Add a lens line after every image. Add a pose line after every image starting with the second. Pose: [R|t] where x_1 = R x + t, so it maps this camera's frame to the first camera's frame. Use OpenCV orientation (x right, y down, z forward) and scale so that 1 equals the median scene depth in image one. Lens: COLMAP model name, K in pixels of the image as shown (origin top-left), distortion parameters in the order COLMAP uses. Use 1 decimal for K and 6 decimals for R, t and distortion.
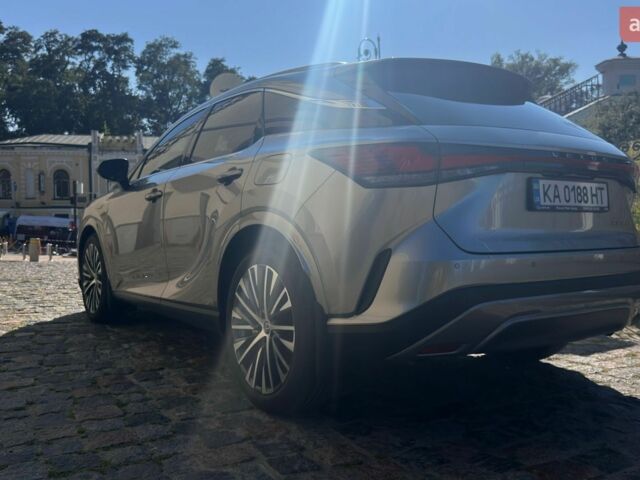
lens RADIAL K [[689.3, 0, 319.9], [0, 689.3, 239.5], [0, 0, 1]] dist [-0.012006, 0.000000]
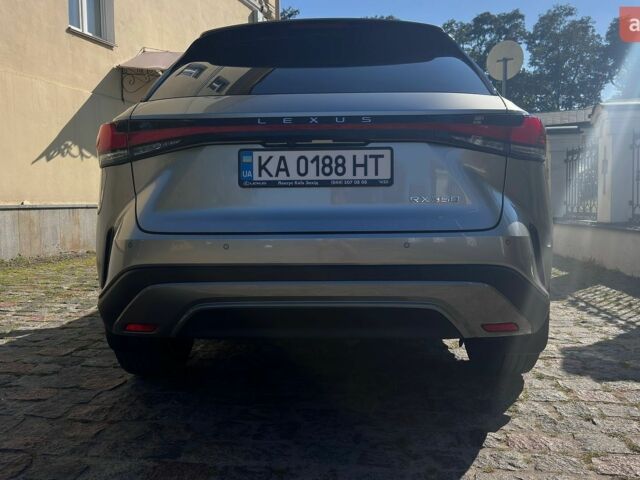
lens RADIAL K [[665.4, 0, 320.4], [0, 665.4, 244.3], [0, 0, 1]] dist [0.070751, 0.000000]
pose [[0.777184, 0.031781, -0.628470, 0.122460], [-0.006251, 0.999065, 0.042790, -0.000769], [0.629242, -0.029327, 0.776656, 0.052328]]
